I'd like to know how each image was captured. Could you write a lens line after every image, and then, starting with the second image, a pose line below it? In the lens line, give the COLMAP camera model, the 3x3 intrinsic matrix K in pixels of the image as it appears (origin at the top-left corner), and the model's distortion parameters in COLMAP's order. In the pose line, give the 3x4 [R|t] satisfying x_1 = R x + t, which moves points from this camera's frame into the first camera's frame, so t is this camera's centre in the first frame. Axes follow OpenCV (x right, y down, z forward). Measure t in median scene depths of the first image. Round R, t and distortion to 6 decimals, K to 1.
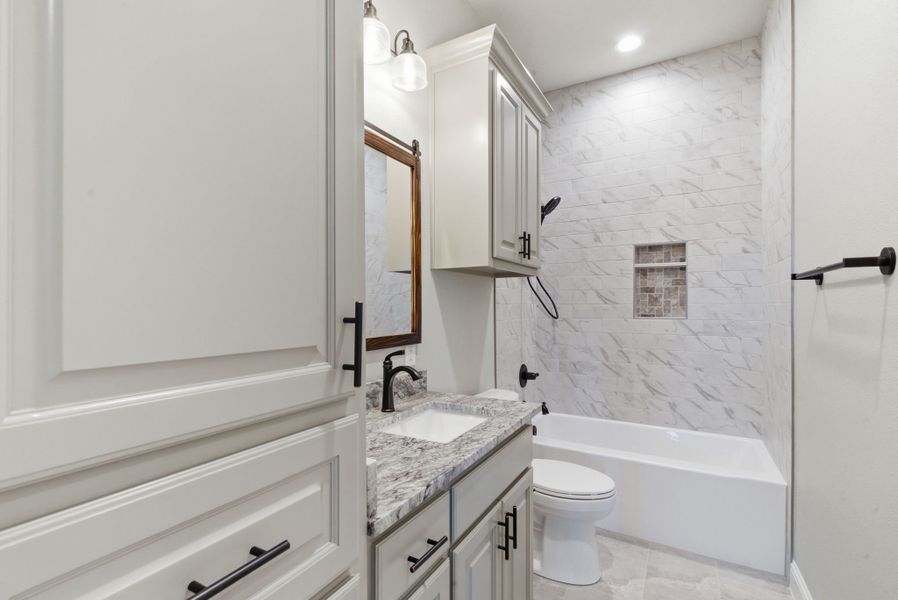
lens RADIAL K [[413.0, 0, 453.6], [0, 413.0, 300.4], [0, 0, 1]] dist [0.007277, -0.003688]
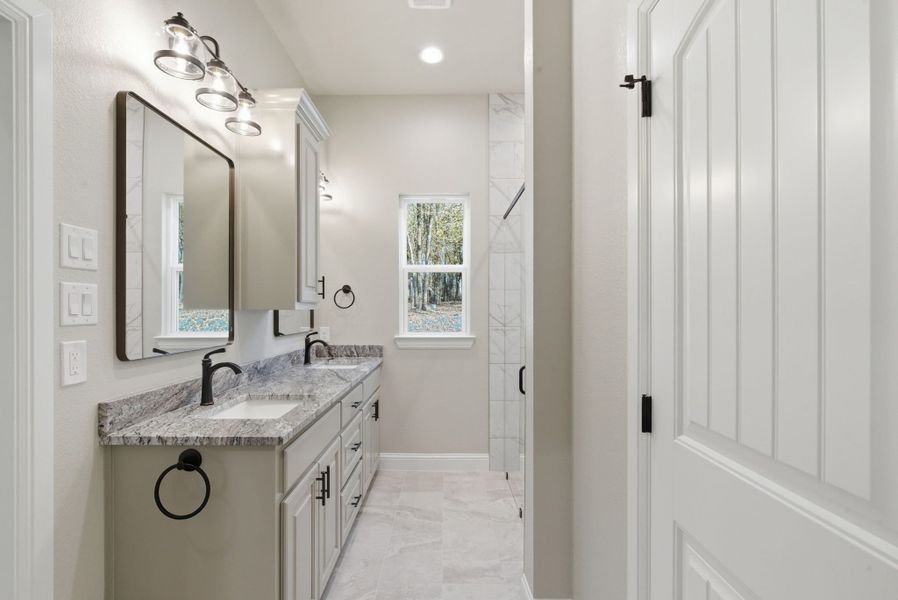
lens RADIAL K [[411.1, 0, 449.5], [0, 411.1, 305.1], [0, 0, 1]] dist [-0.000867, -0.000117]
pose [[0.871268, 0.001472, 0.490806, -0.148667], [-0.005942, 0.999954, 0.007548, -0.007837], [-0.490772, -0.009493, 0.871236, -0.280904]]
